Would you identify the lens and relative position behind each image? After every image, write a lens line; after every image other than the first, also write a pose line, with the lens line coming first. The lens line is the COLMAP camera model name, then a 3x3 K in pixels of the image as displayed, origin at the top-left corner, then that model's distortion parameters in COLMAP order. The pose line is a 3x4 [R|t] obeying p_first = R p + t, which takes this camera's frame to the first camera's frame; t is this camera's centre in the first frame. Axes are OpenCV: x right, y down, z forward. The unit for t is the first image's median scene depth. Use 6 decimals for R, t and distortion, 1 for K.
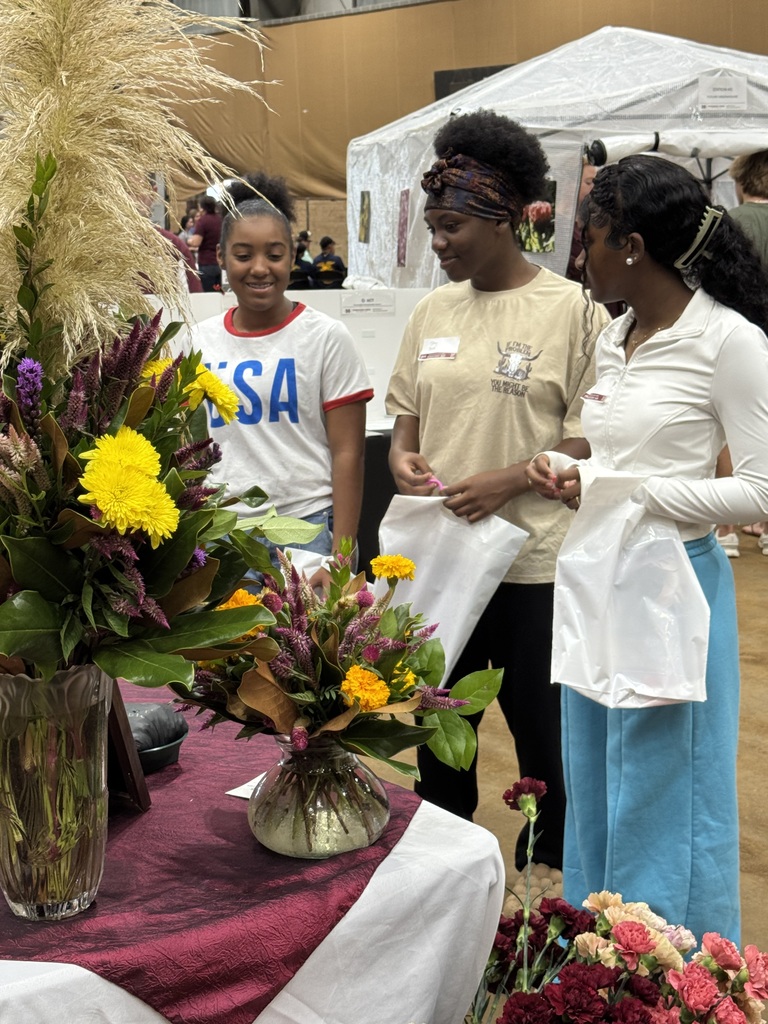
lens RADIAL K [[1612.4, 0, 383.8], [0, 1612.4, 511.0], [0, 0, 1]] dist [-0.004144, 0.000000]
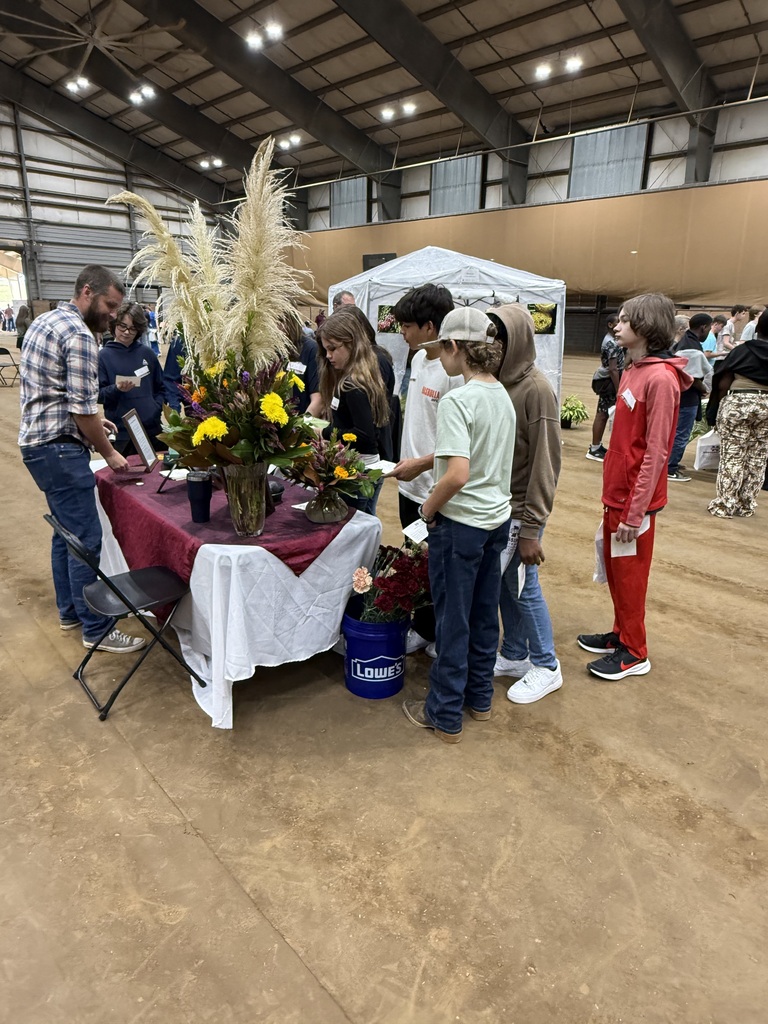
lens RADIAL K [[638.3, 0, 378.6], [0, 638.3, 503.1], [0, 0, 1]] dist [-0.004180, 0.011612]
pose [[0.998200, 0.005742, 0.059694, -0.013744], [-0.012010, 0.994381, 0.105174, 0.034797], [-0.058755, -0.105702, 0.992661, -0.360370]]
